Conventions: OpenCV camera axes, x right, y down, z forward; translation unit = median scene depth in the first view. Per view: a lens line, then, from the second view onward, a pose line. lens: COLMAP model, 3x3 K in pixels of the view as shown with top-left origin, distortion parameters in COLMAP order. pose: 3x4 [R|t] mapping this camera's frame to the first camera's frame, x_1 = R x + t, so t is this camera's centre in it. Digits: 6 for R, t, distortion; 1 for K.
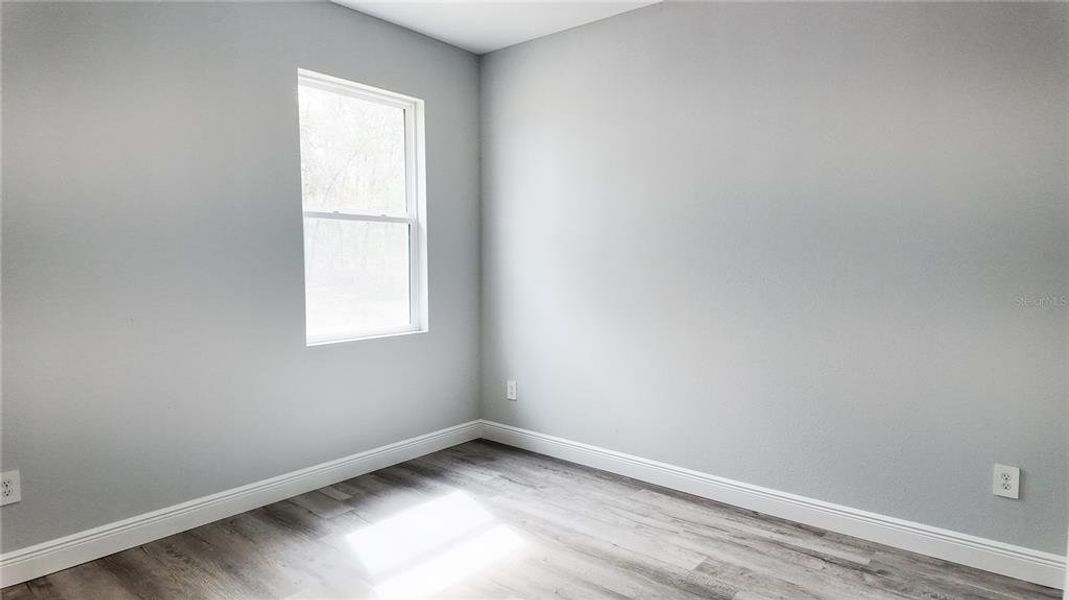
lens RADIAL K [[617.7, 0, 540.1], [0, 617.7, 292.4], [0, 0, 1]] dist [0.019928, -0.001282]
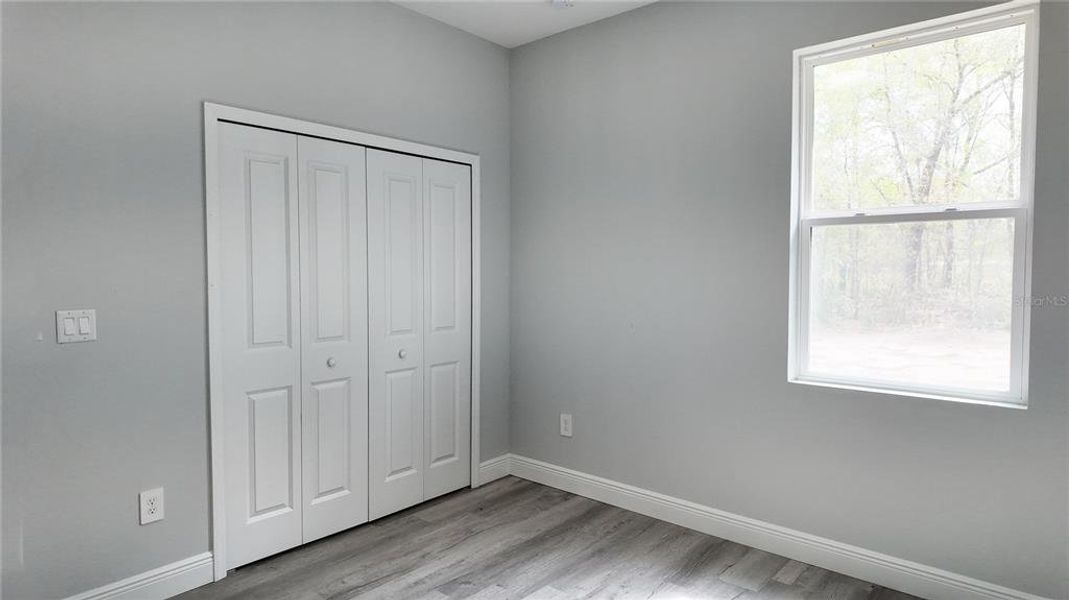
lens RADIAL K [[617.7, 0, 540.1], [0, 617.7, 292.4], [0, 0, 1]] dist [0.019928, -0.001282]
pose [[-0.015303, 0.034690, -0.999281, 0.500088], [-0.057631, 0.997706, 0.035518, -0.047307], [0.998221, 0.058133, -0.013269, 0.732224]]
